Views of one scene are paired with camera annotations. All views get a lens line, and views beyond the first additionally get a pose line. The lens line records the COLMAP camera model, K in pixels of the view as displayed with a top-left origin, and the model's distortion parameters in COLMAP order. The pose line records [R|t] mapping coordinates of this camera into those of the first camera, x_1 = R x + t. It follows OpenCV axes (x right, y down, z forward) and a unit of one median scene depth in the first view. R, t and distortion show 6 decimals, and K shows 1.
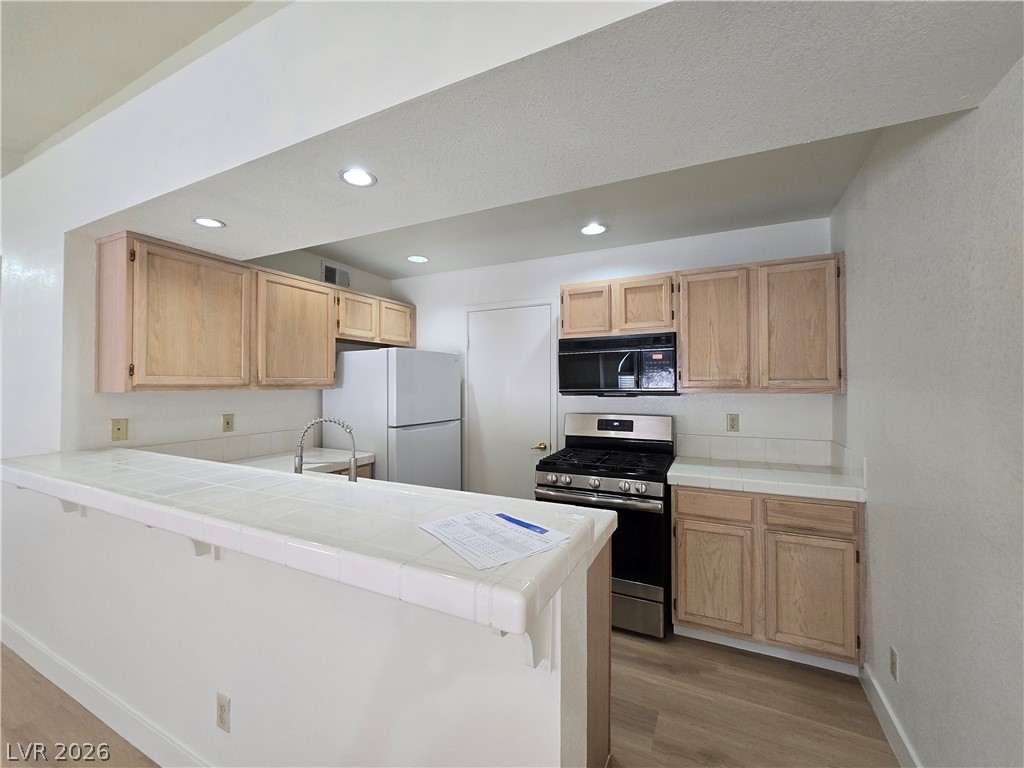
lens RADIAL K [[419.9, 0, 512.2], [0, 419.9, 378.5], [0, 0, 1]] dist [-0.002703, -0.000051]
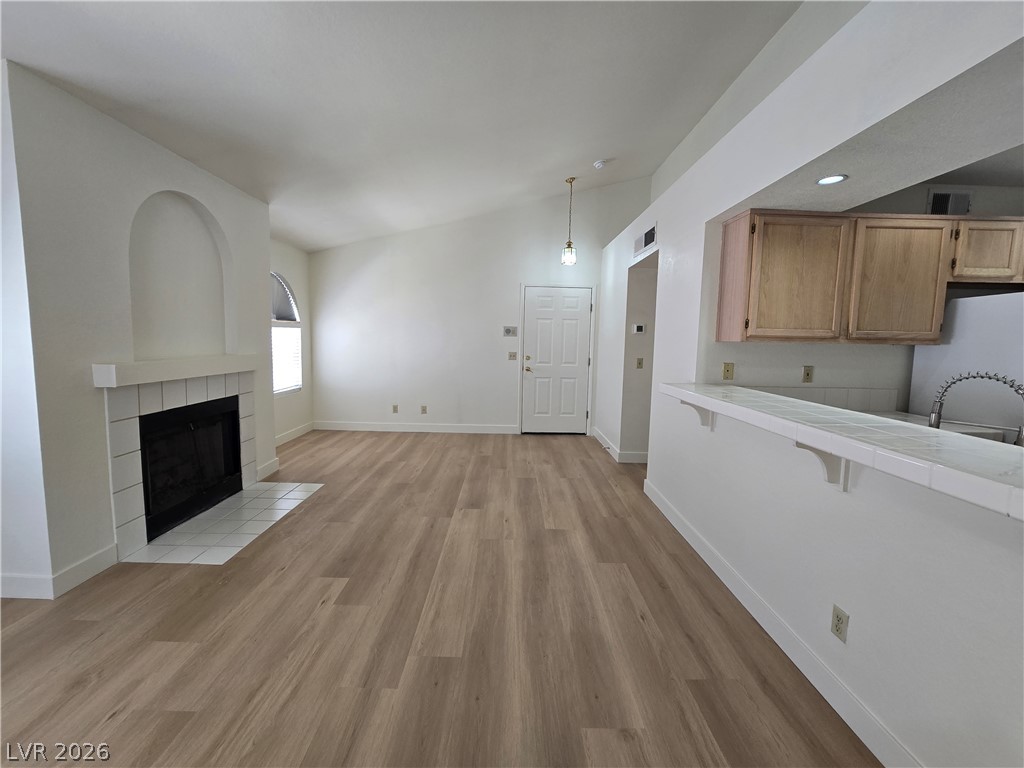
lens RADIAL K [[419.9, 0, 512.2], [0, 419.9, 378.5], [0, 0, 1]] dist [-0.002703, -0.000051]
pose [[0.452341, 0.093716, -0.886908, -0.079540], [-0.007939, 0.994847, 0.101073, 0.016599], [0.891810, -0.038679, 0.450754, -0.146656]]
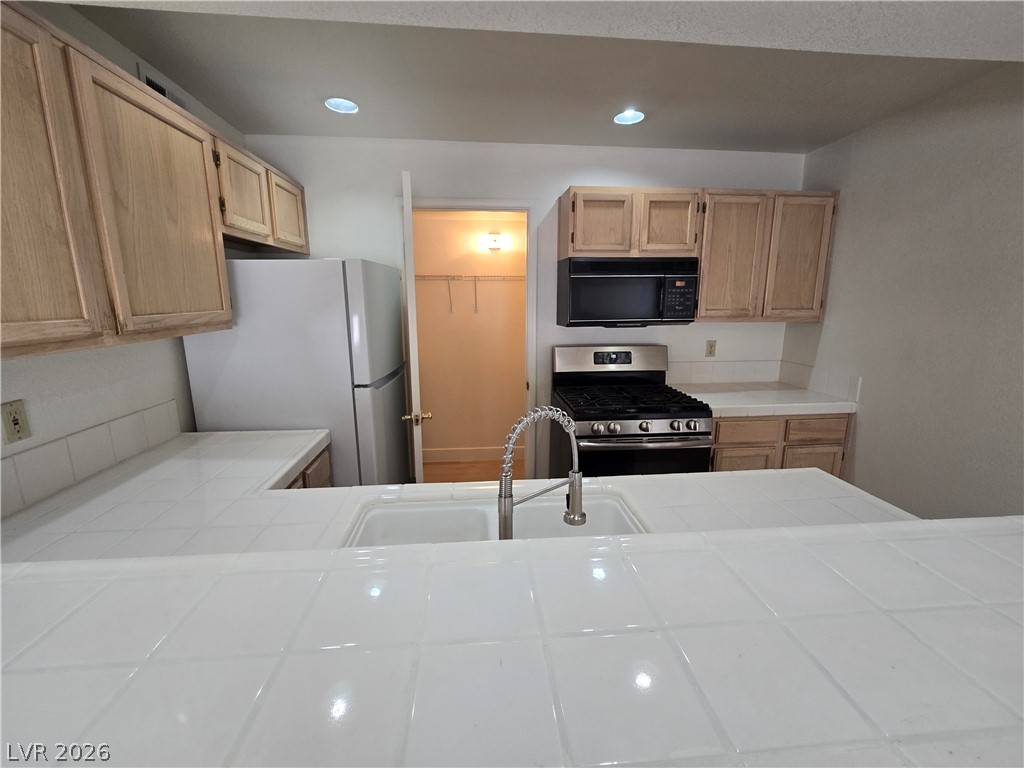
lens RADIAL K [[419.9, 0, 512.2], [0, 419.9, 378.5], [0, 0, 1]] dist [-0.002703, -0.000051]
pose [[0.851916, -0.098052, 0.514417, -0.475384], [-0.009027, 0.979419, 0.201635, -0.030984], [-0.523600, -0.176420, 0.833498, 0.389497]]
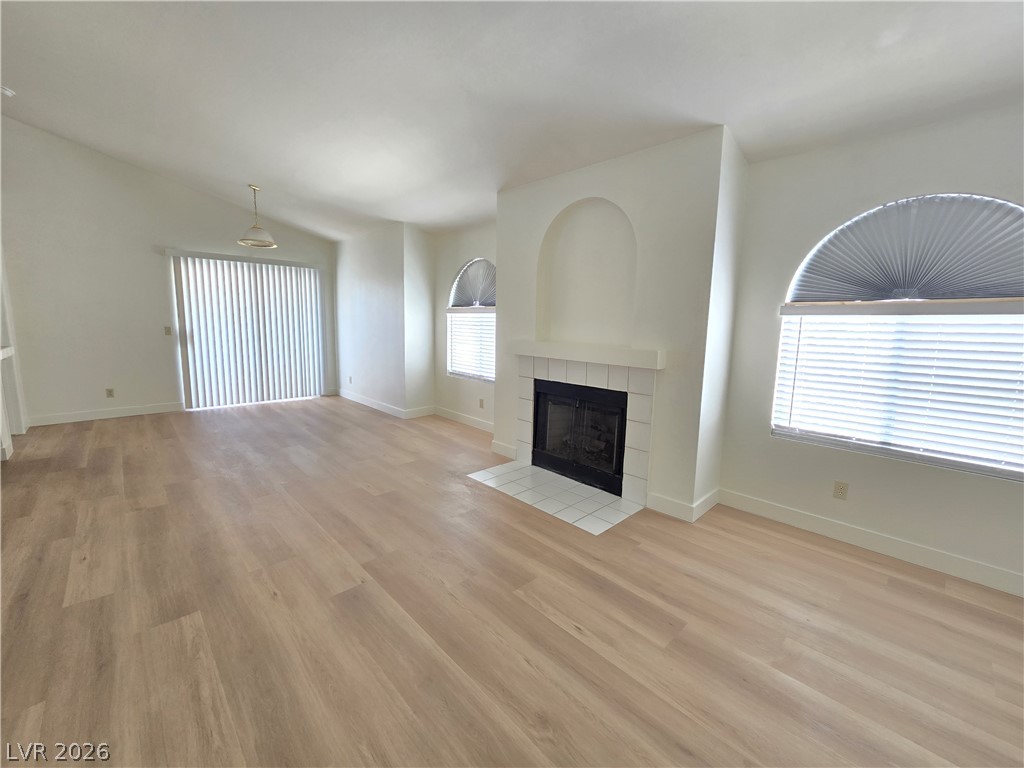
lens RADIAL K [[416.2, 0, 516.5], [0, 416.2, 380.0], [0, 0, 1]] dist [-0.003919, -0.000439]
pose [[-0.942061, -0.068469, 0.328379, -1.775200], [-0.028451, 0.991729, 0.125159, 0.036727], [-0.334233, 0.108564, -0.936217, 0.901249]]
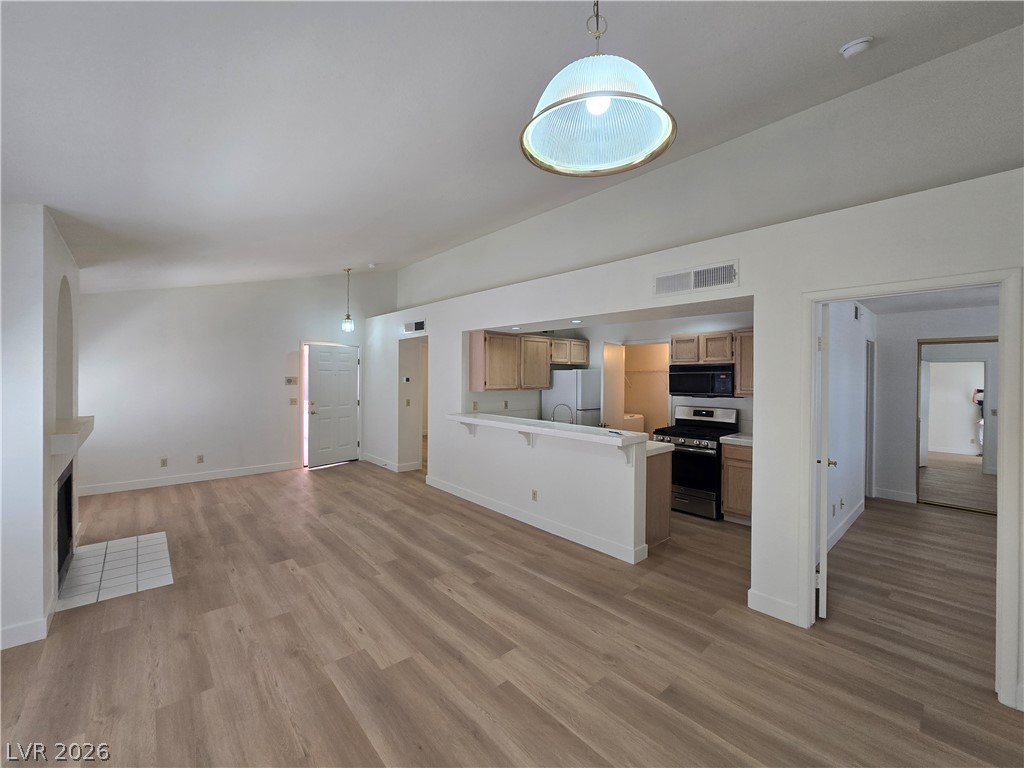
lens RADIAL K [[419.9, 0, 512.2], [0, 419.9, 378.5], [0, 0, 1]] dist [-0.002703, -0.000051]
pose [[0.928636, 0.009637, -0.370868, 0.172644], [-0.001916, 0.999774, 0.021180, -0.081717], [0.370988, -0.018958, 0.928444, -1.068816]]
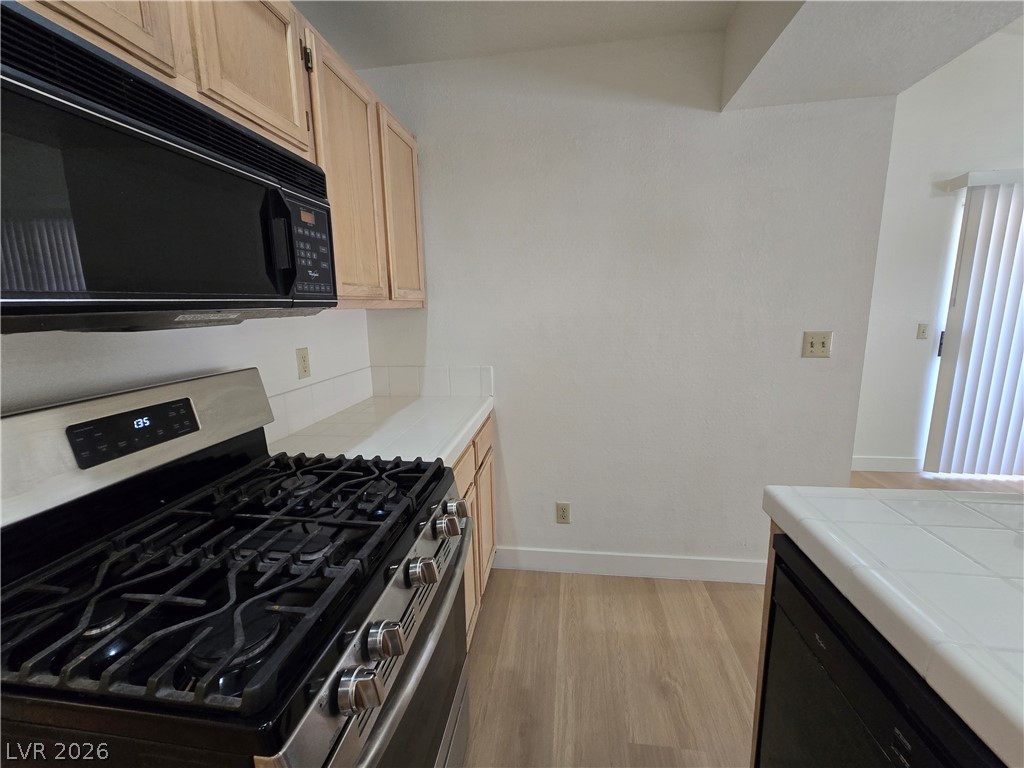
lens RADIAL K [[419.9, 0, 512.2], [0, 419.9, 378.5], [0, 0, 1]] dist [-0.002703, -0.000051]
pose [[-0.321960, -0.153206, 0.934275, -0.117124], [0.004415, 0.986566, 0.163303, 0.035612], [-0.946743, 0.056702, -0.316958, 0.963412]]
